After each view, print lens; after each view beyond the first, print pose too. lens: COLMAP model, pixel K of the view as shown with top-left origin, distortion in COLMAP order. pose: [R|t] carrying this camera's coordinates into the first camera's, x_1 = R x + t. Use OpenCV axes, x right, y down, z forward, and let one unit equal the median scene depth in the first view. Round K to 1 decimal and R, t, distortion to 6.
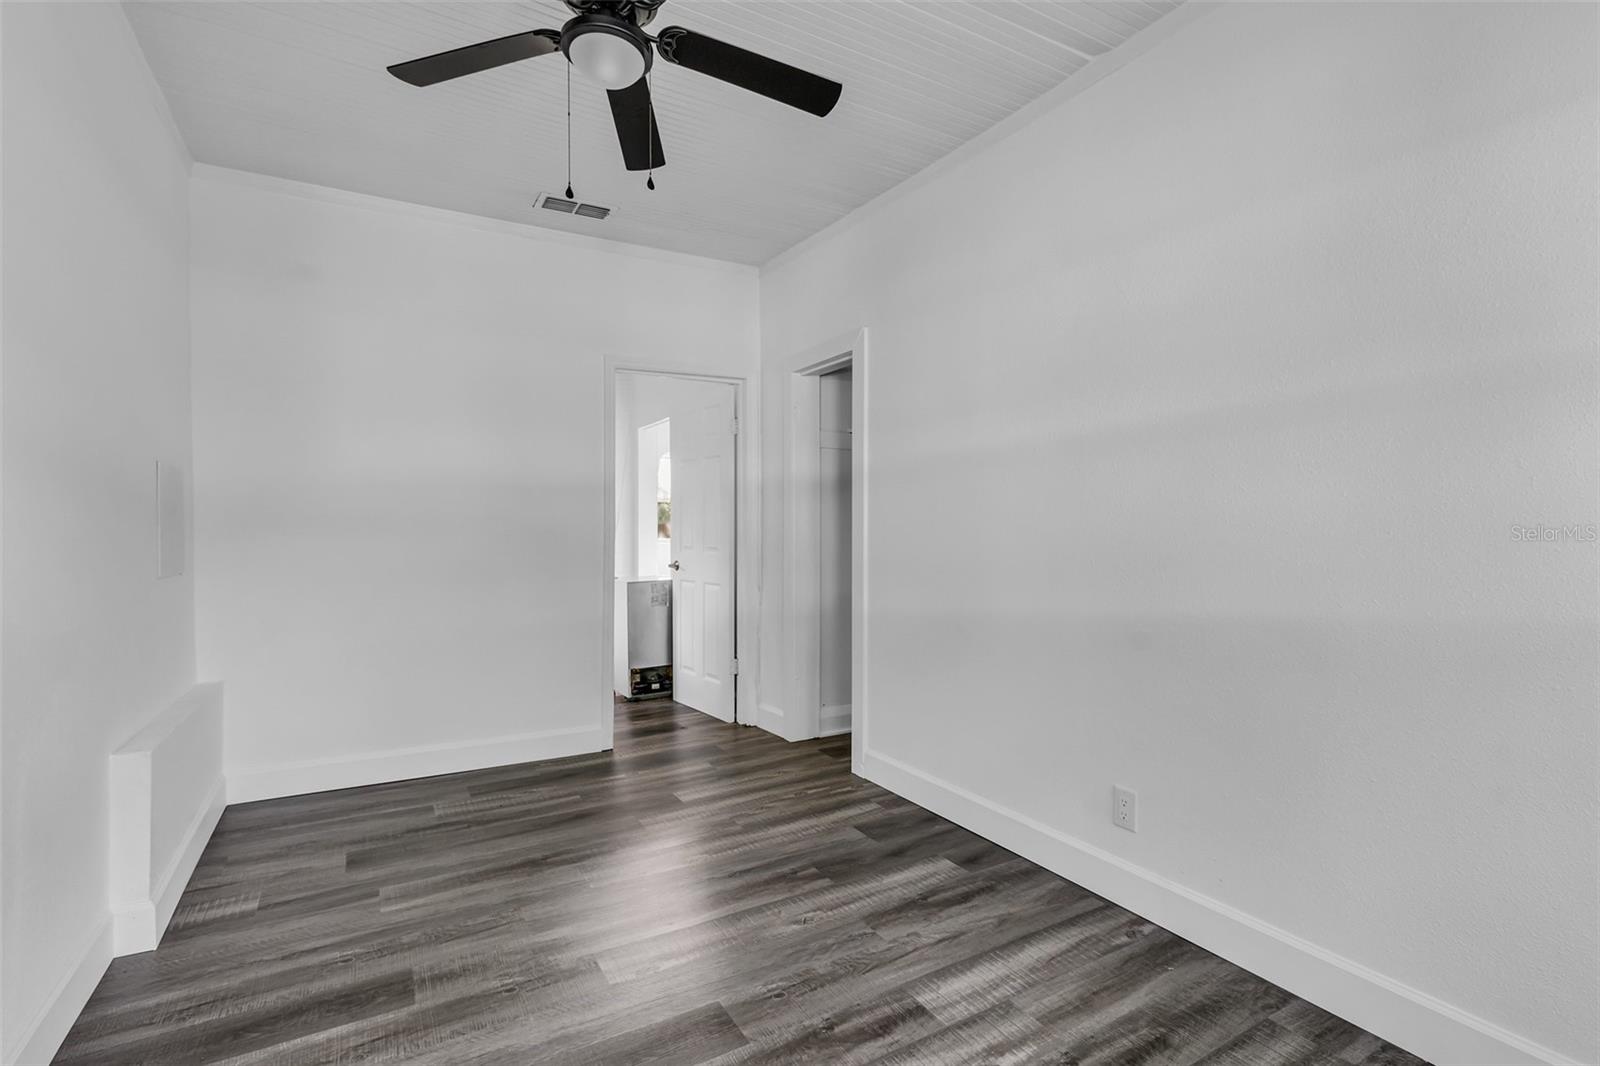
lens RADIAL K [[760.0, 0, 807.8], [0, 760.0, 528.4], [0, 0, 1]] dist [0.003664, 0.000531]
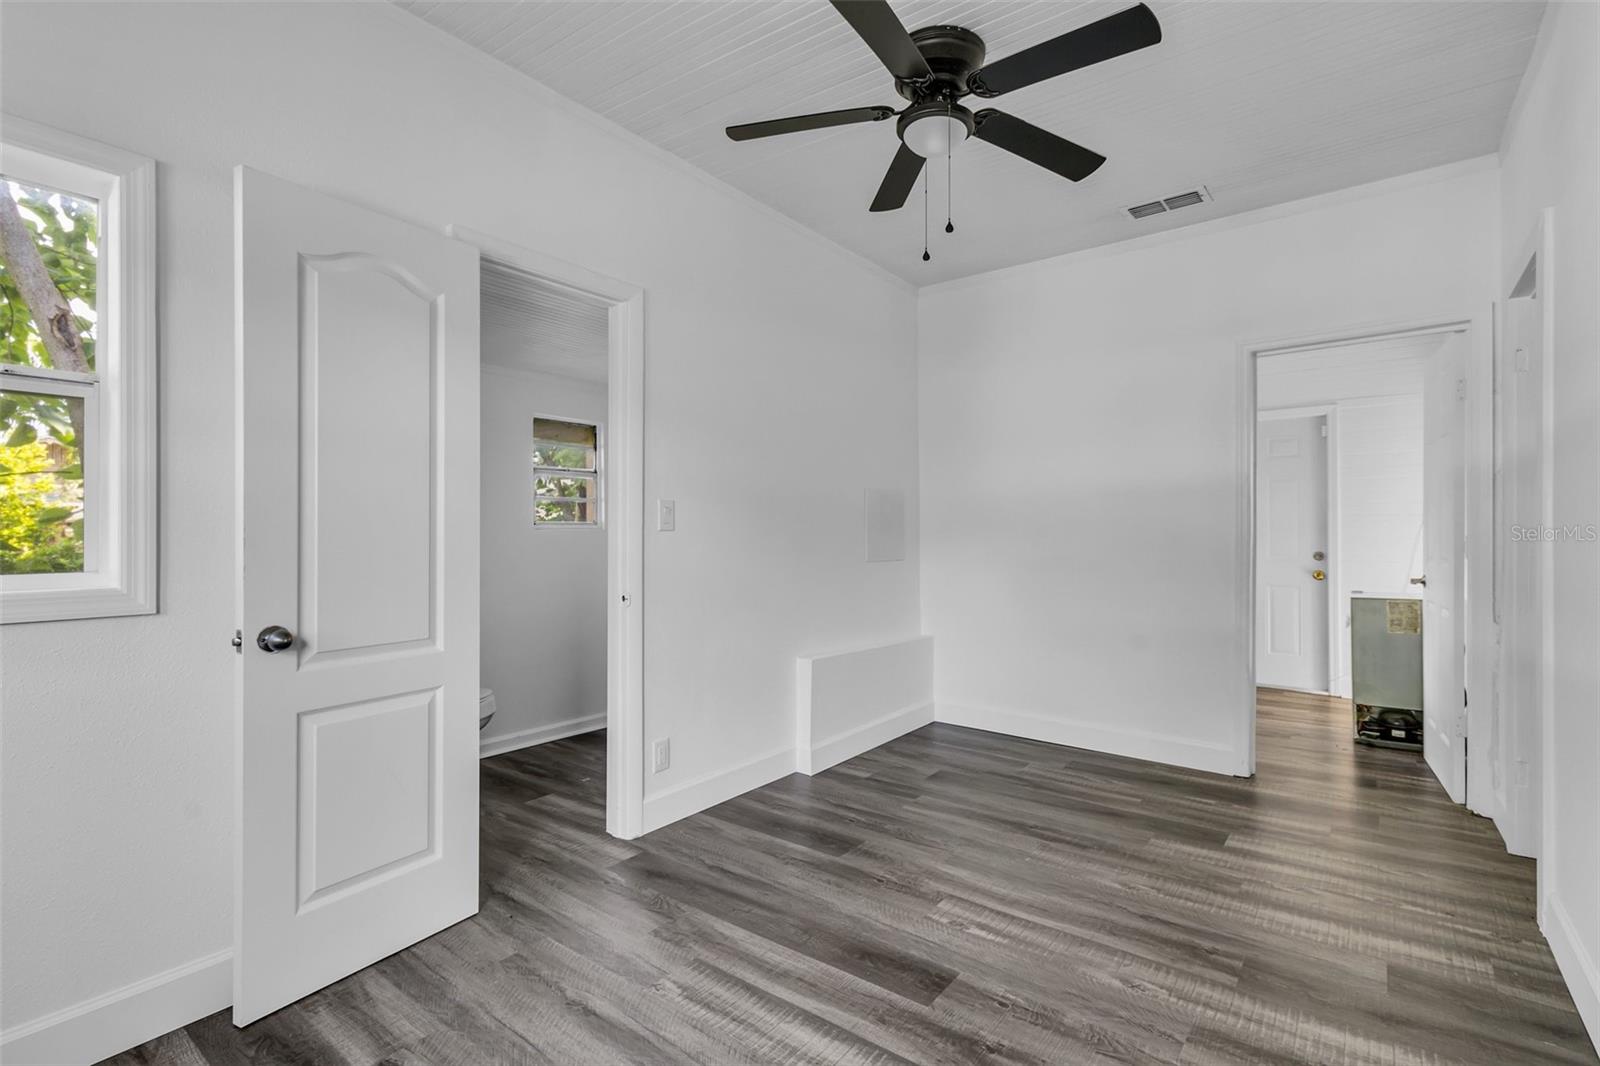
lens RADIAL K [[740.6, 0, 809.9], [0, 740.6, 525.3], [0, 0, 1]] dist [0.010835, -0.001262]
pose [[0.379746, -0.005764, -0.925073, 0.544473], [-0.001551, 0.999975, -0.006868, -0.000885], [0.925090, 0.004043, 0.379727, 0.284198]]
